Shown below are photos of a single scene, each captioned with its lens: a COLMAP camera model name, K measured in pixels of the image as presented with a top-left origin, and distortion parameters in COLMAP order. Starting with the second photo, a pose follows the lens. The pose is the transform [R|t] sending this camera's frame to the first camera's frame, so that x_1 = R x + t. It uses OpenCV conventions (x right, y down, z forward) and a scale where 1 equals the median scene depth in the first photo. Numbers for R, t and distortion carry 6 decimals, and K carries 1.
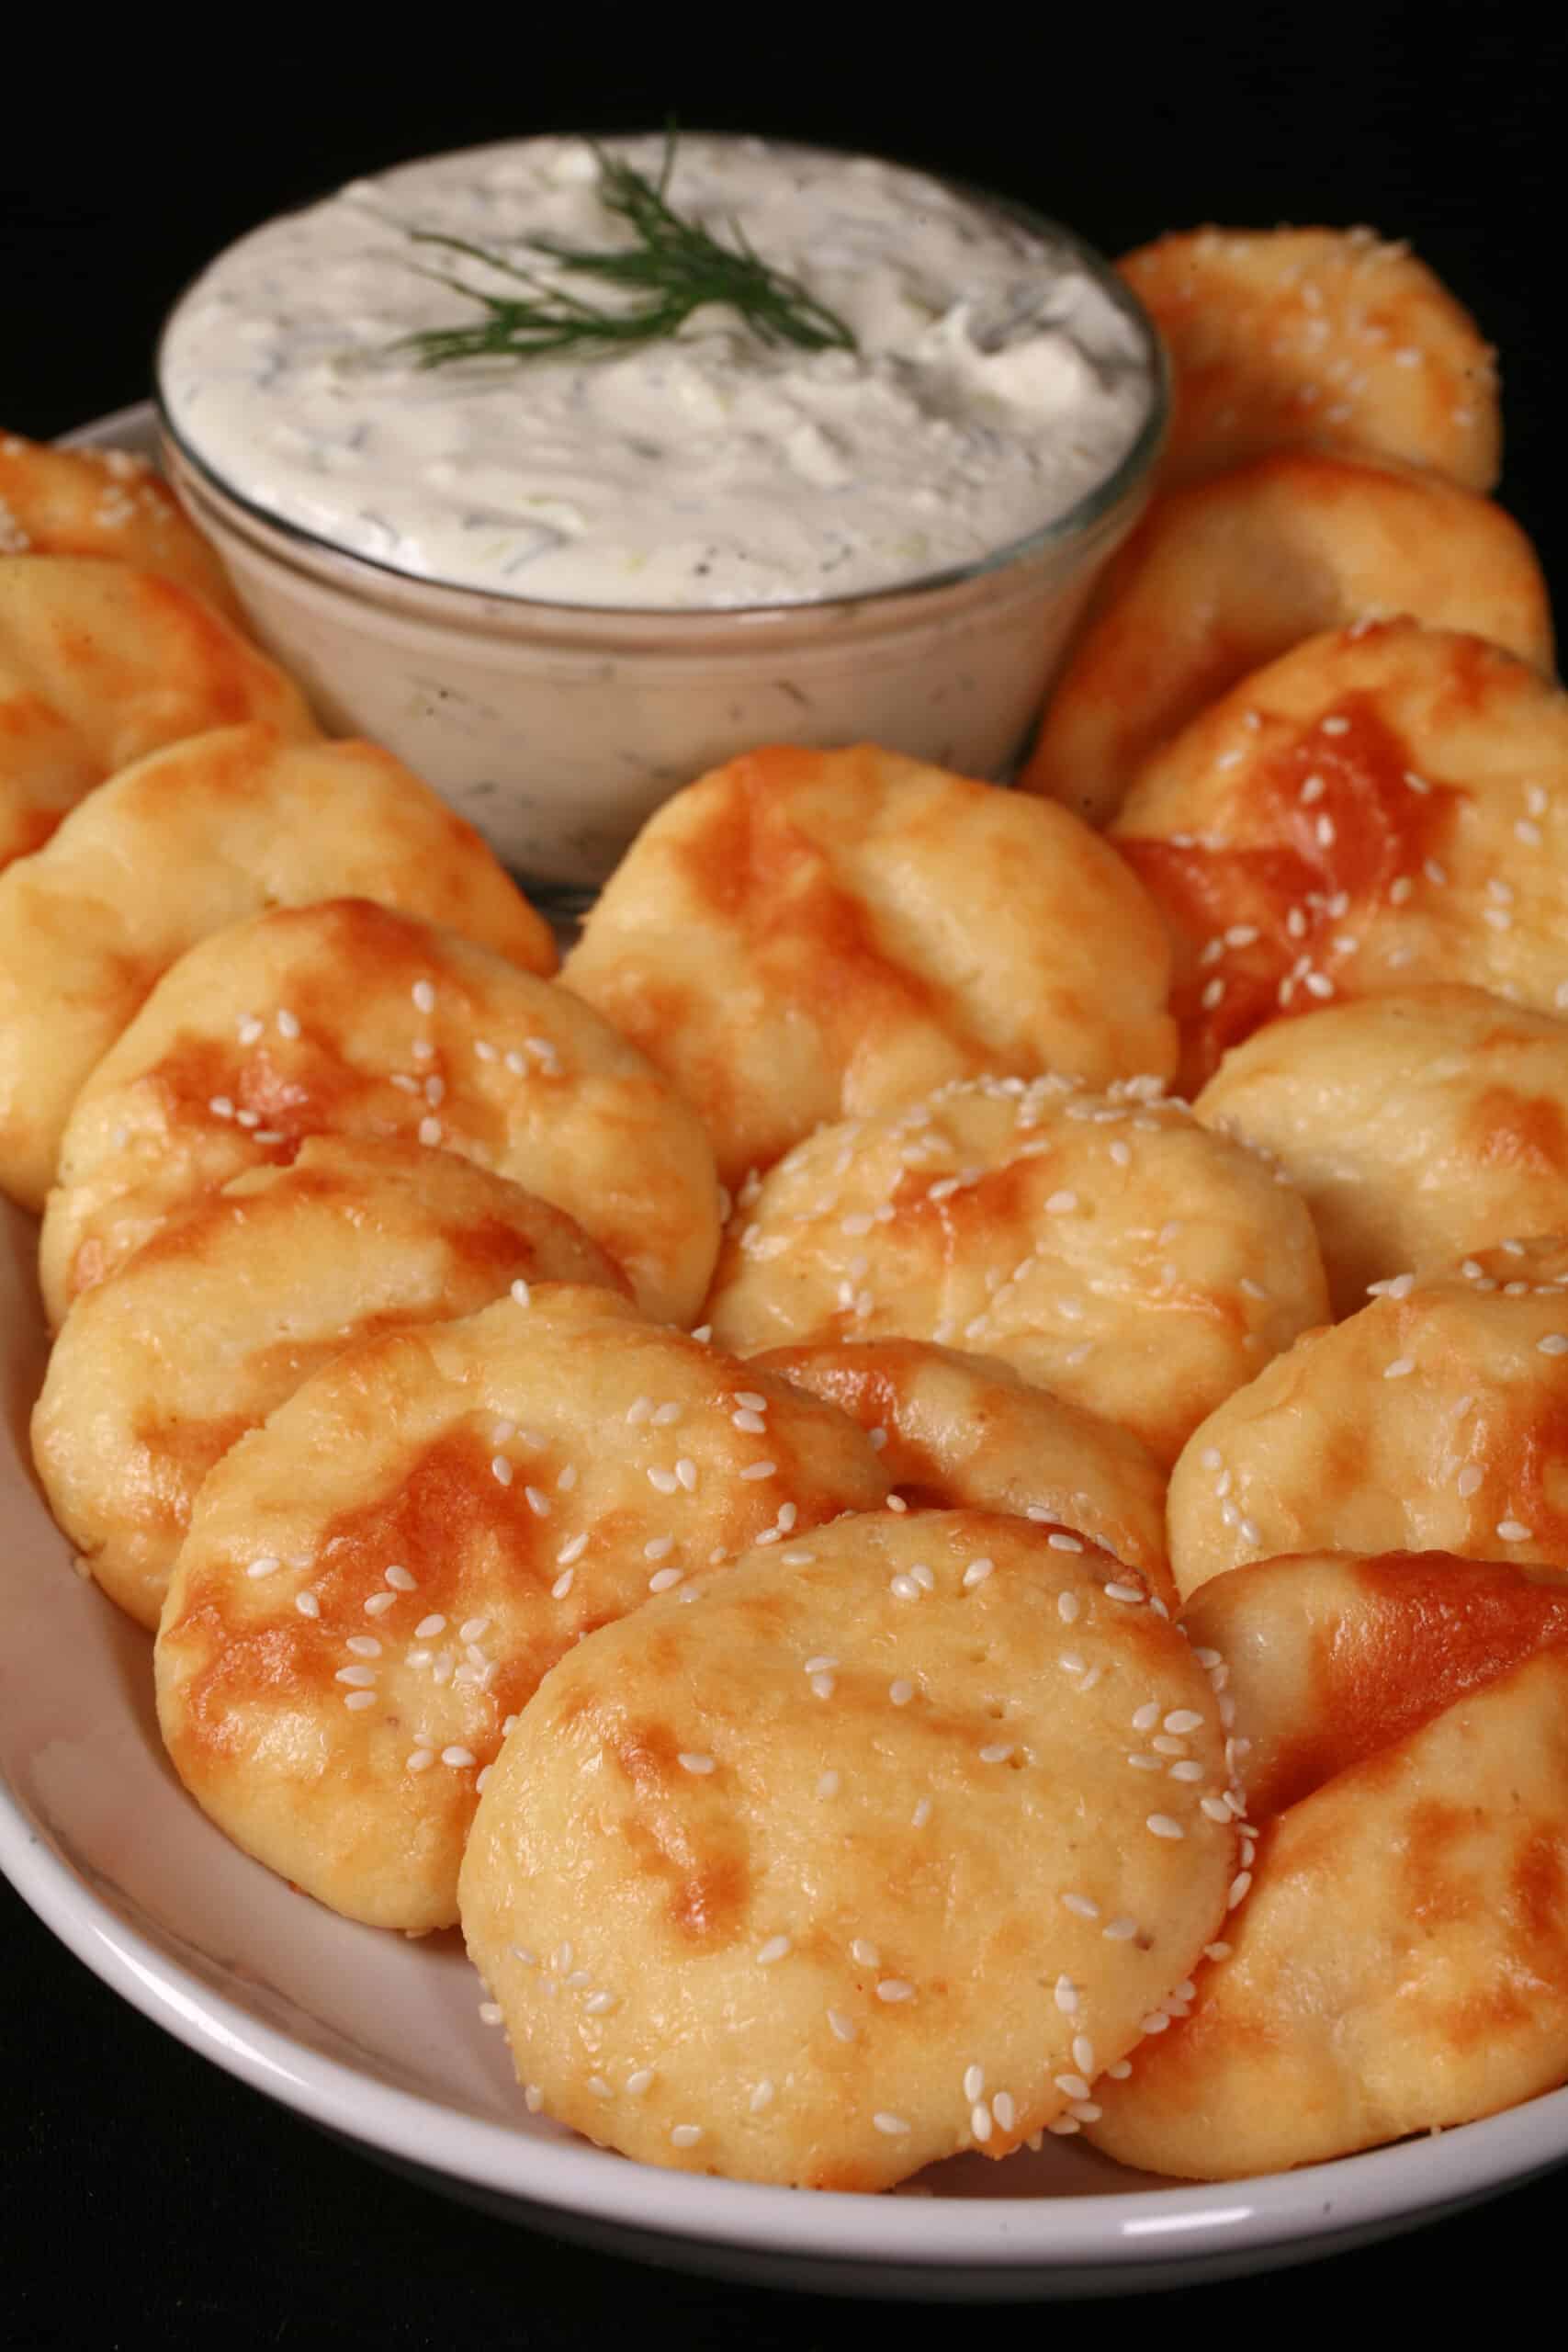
lens RADIAL K [[7481.1, 0, 784.0], [0, 7481.1, 1176.0], [0, 0, 1]] dist [-0.106739, 0.464113]
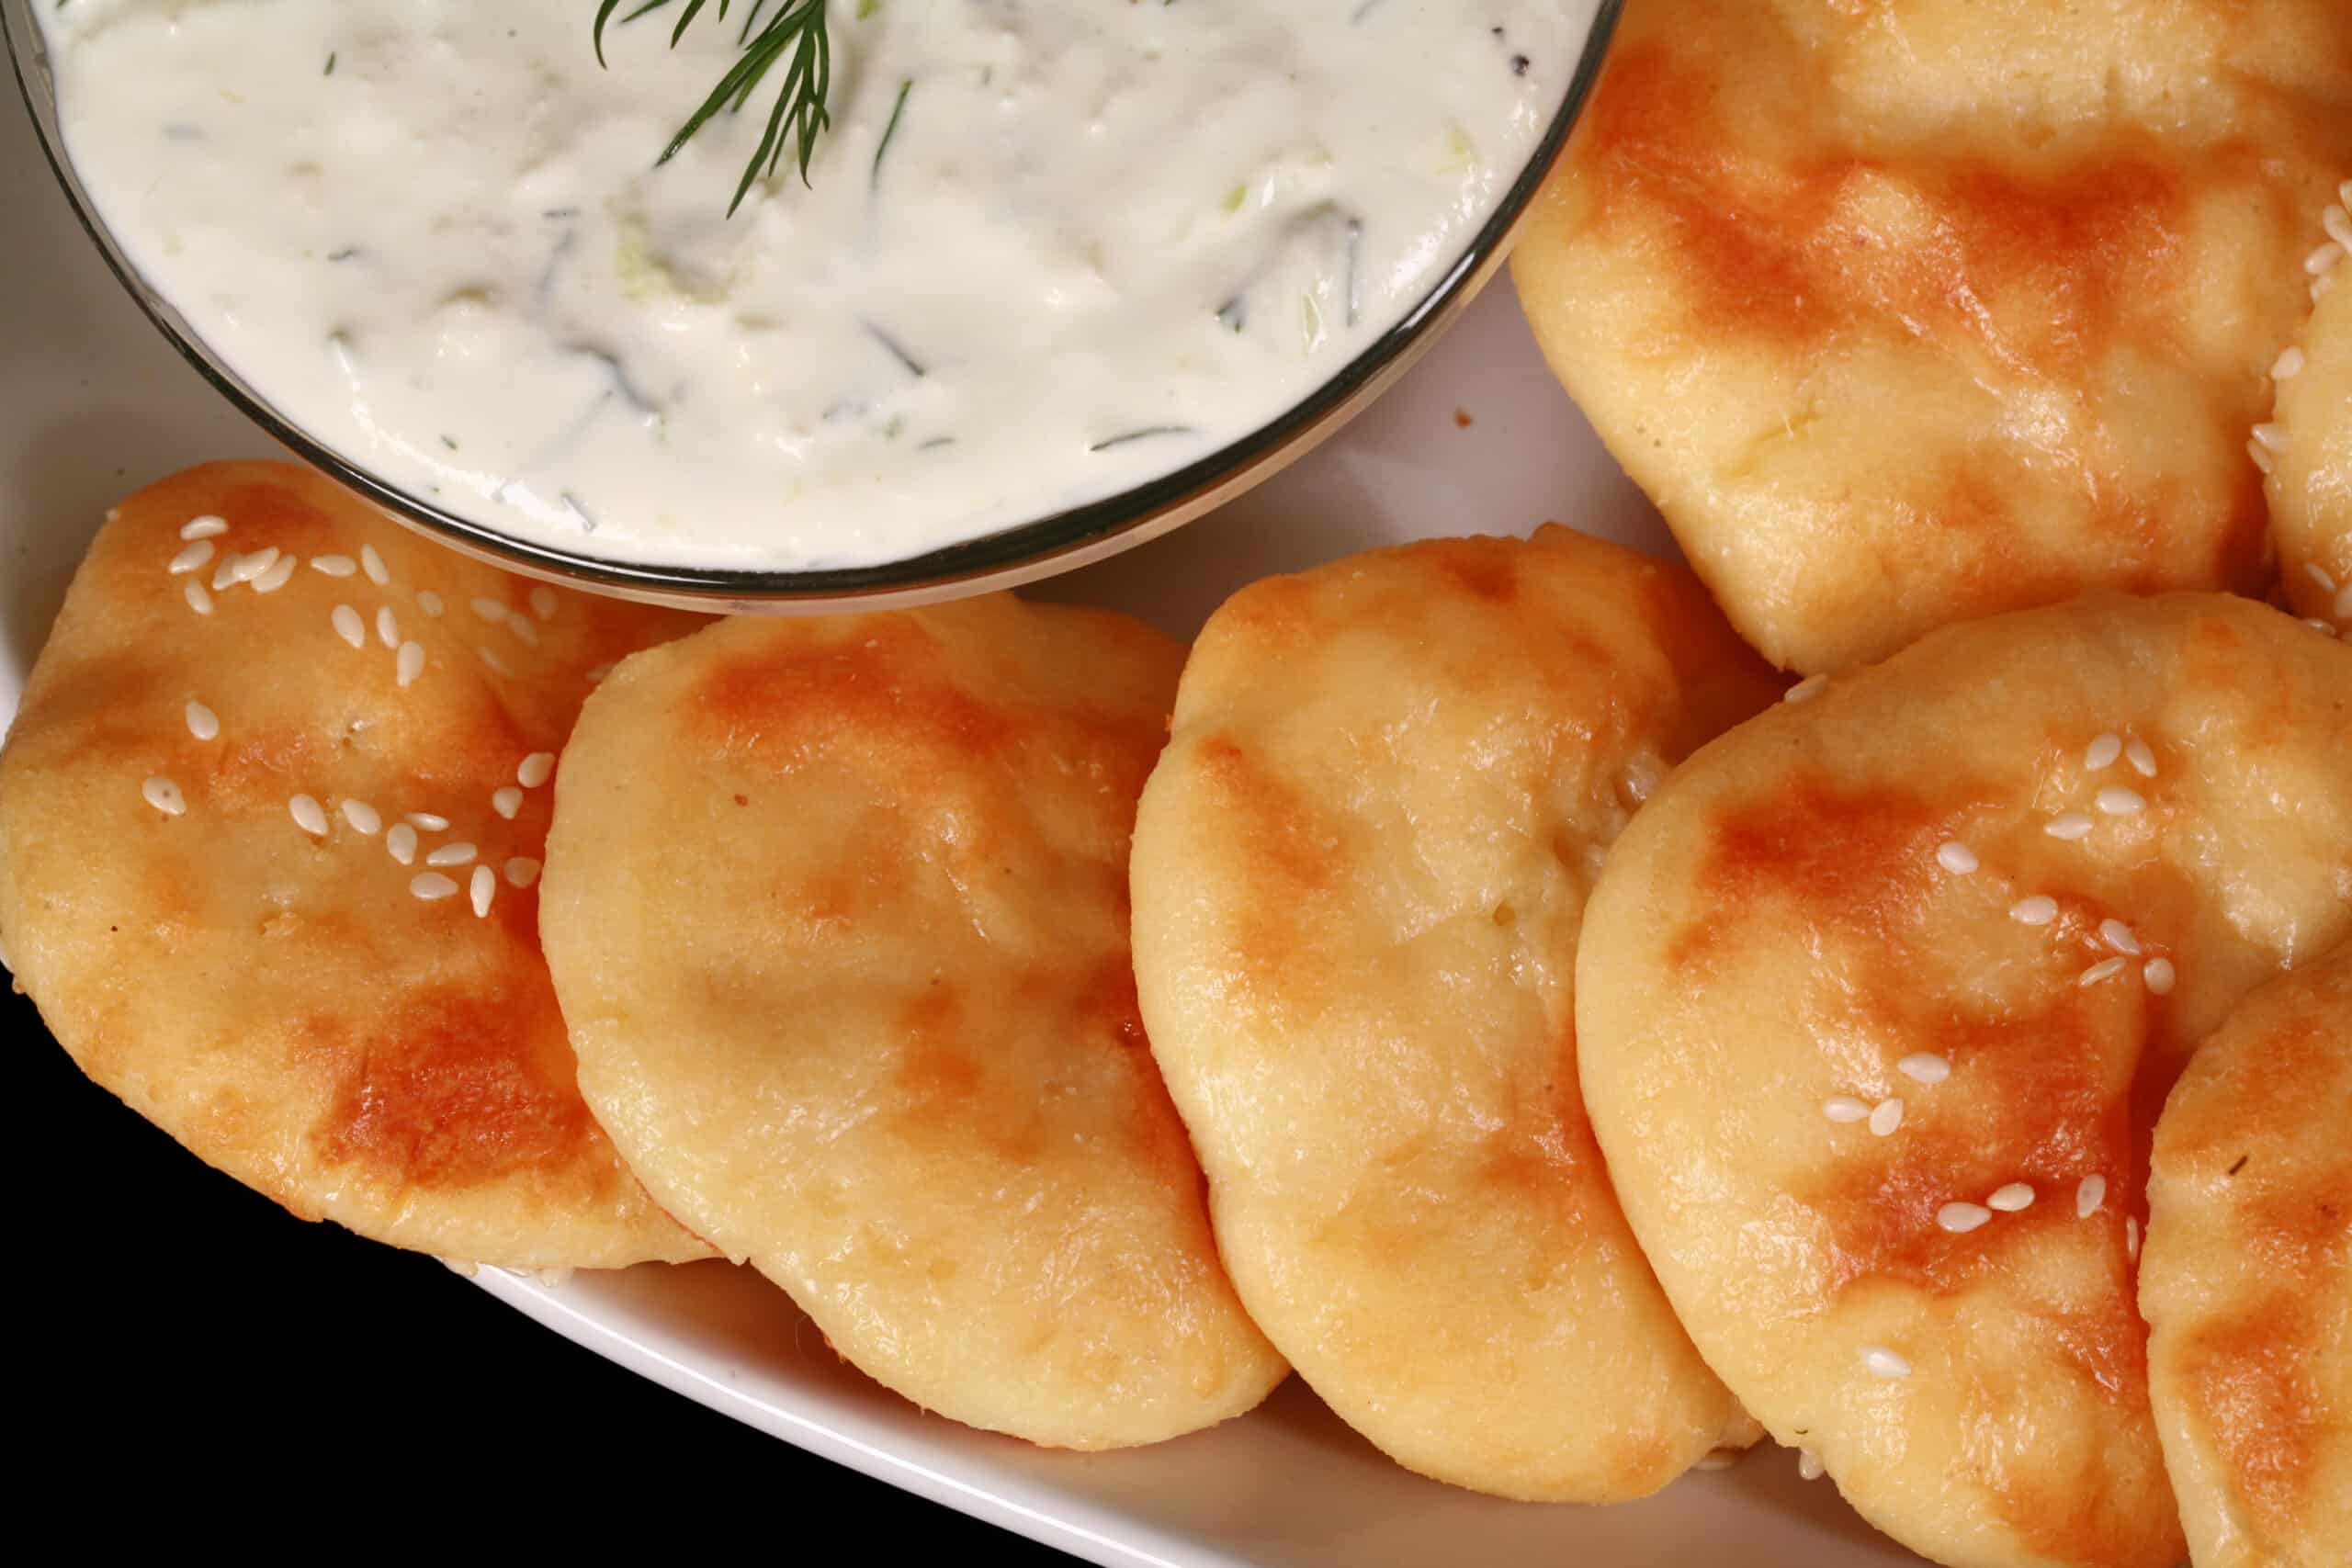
lens RADIAL K [[7481.1, 0, 1176.0], [0, 7481.1, 784.0], [0, 0, 1]] dist [-0.106739, 0.464113]
pose [[0.507686, -0.841777, 0.183484, -0.217922], [0.572367, 0.488724, 0.658441, -0.548815], [-0.643934, -0.229261, 0.729924, 0.628439]]
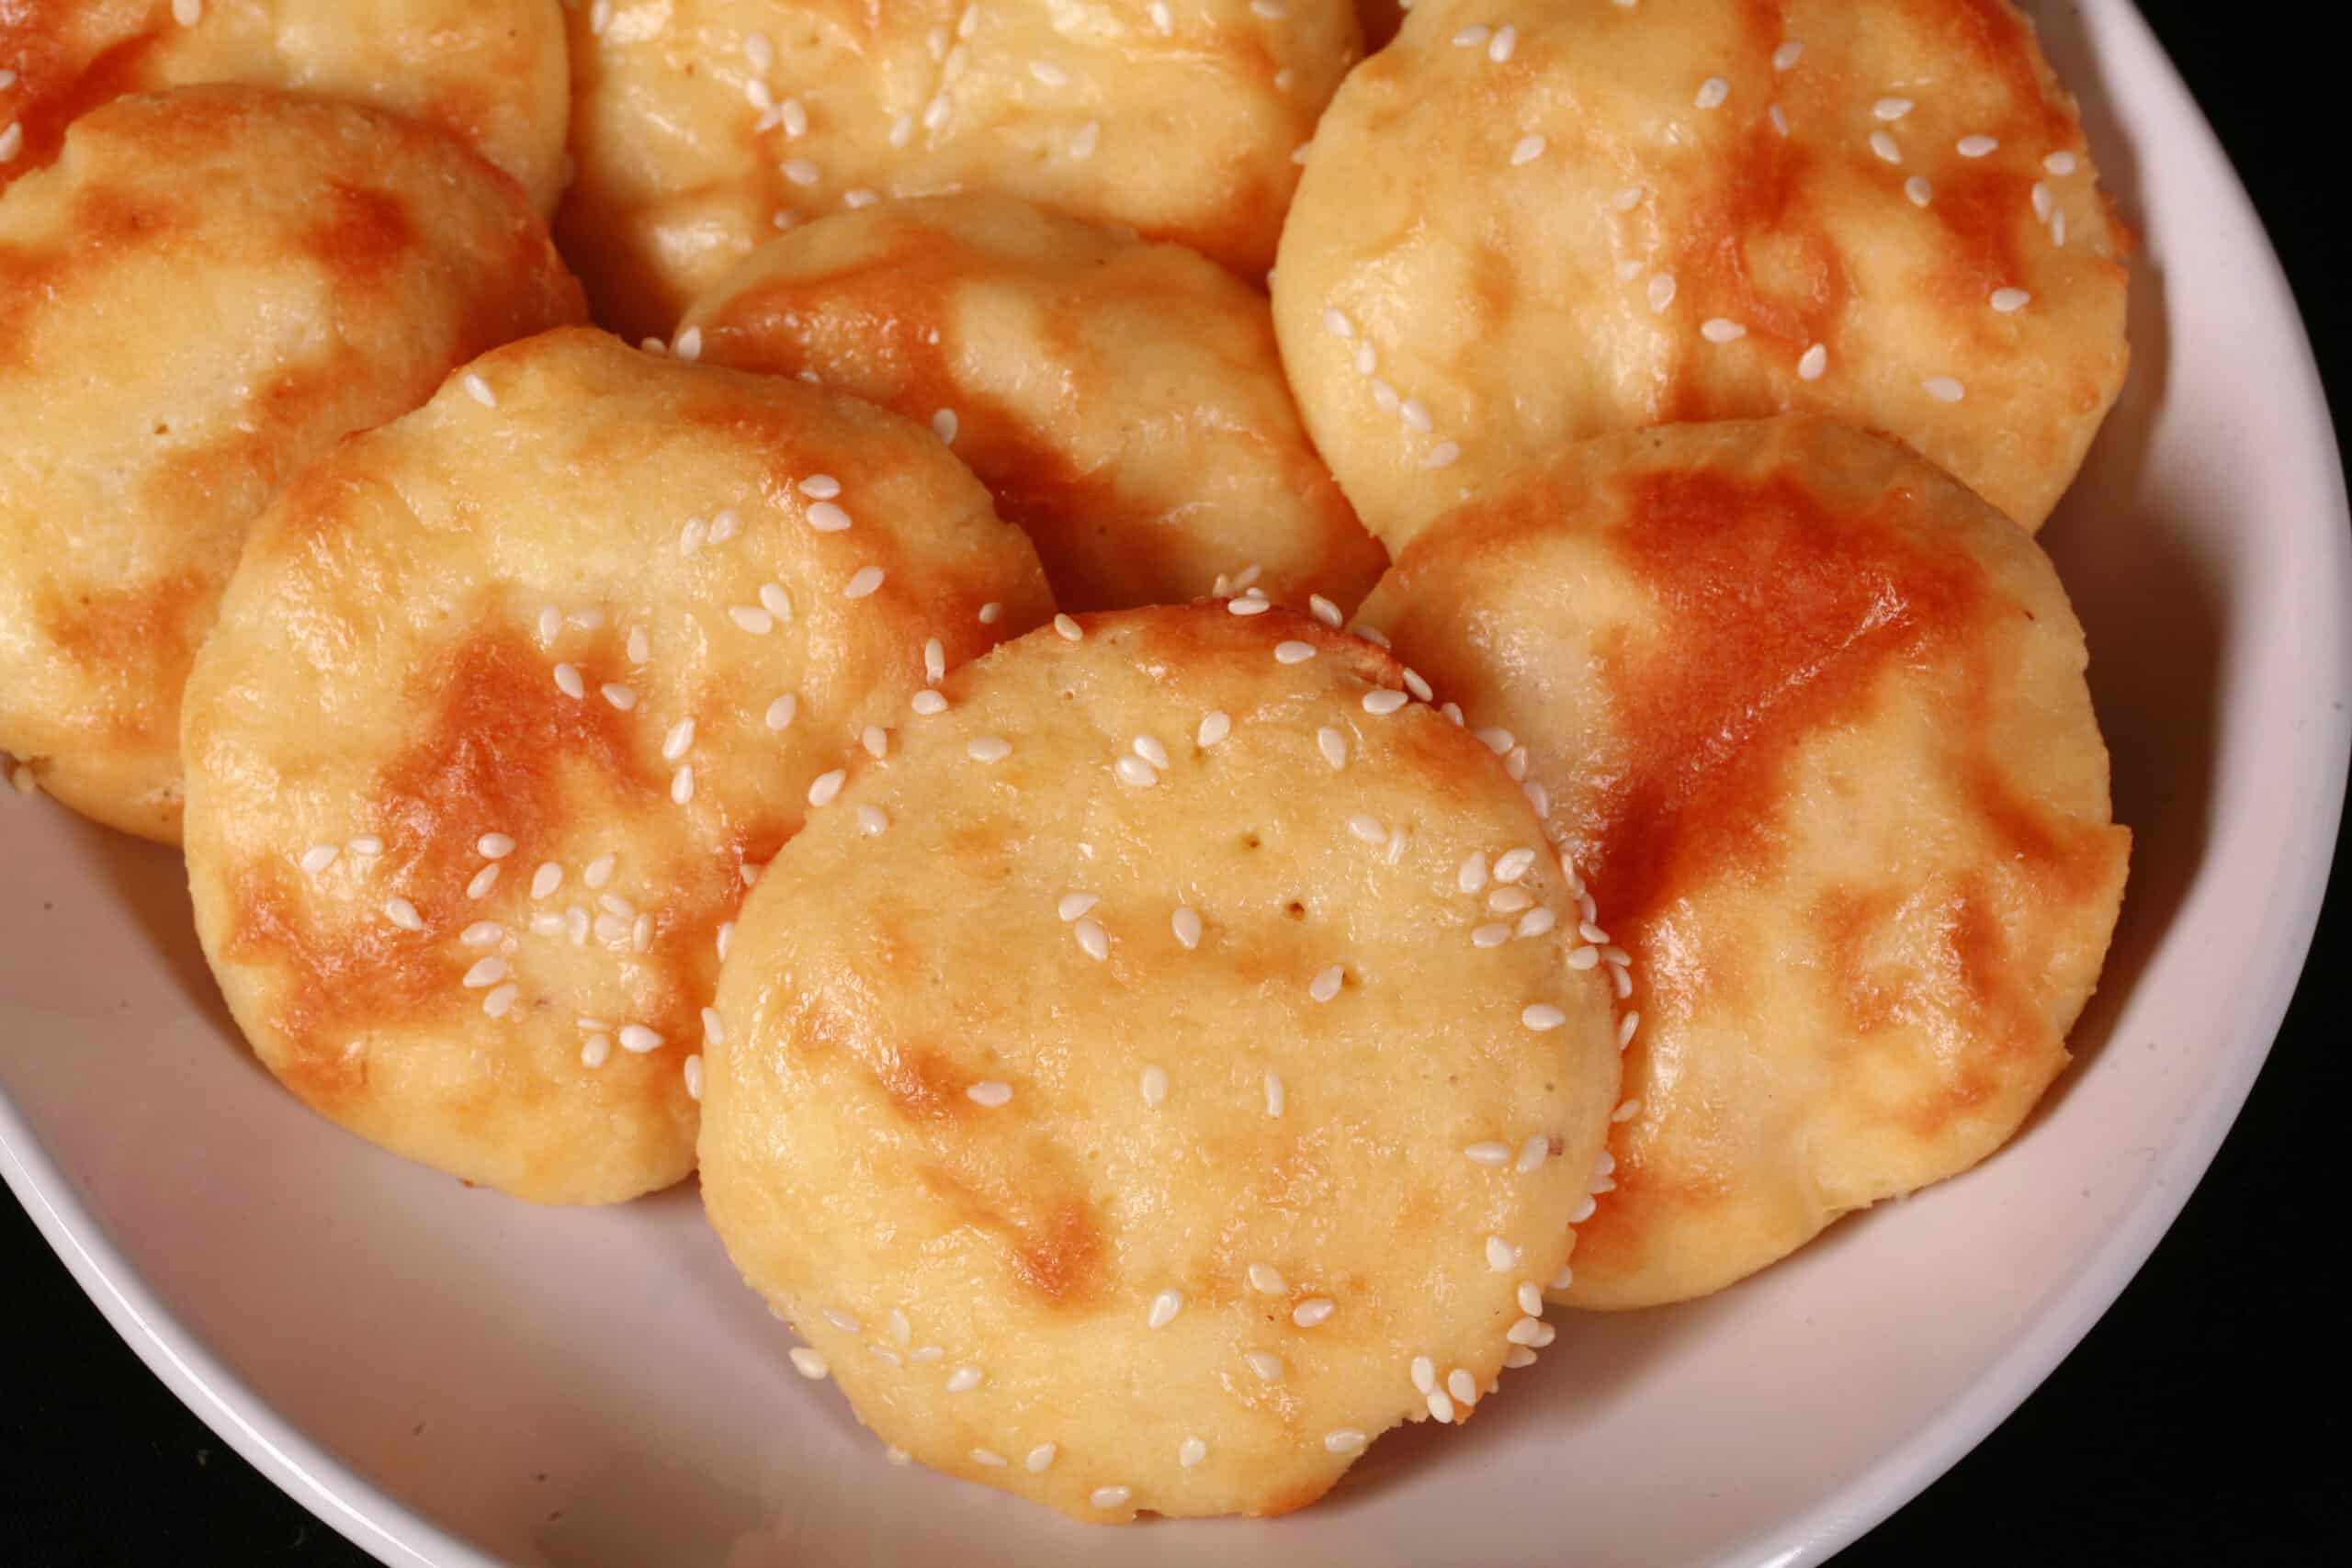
lens RADIAL K [[6971.1, 0, 1176.0], [0, 6971.1, 784.0], [0, 0, 1]] dist [0.003638, -0.935252]
pose [[0.934522, -0.330602, 0.131802, -0.080497], [0.200394, 0.794820, 0.572803, -0.379085], [-0.294128, -0.508885, 0.809027, 0.356848]]
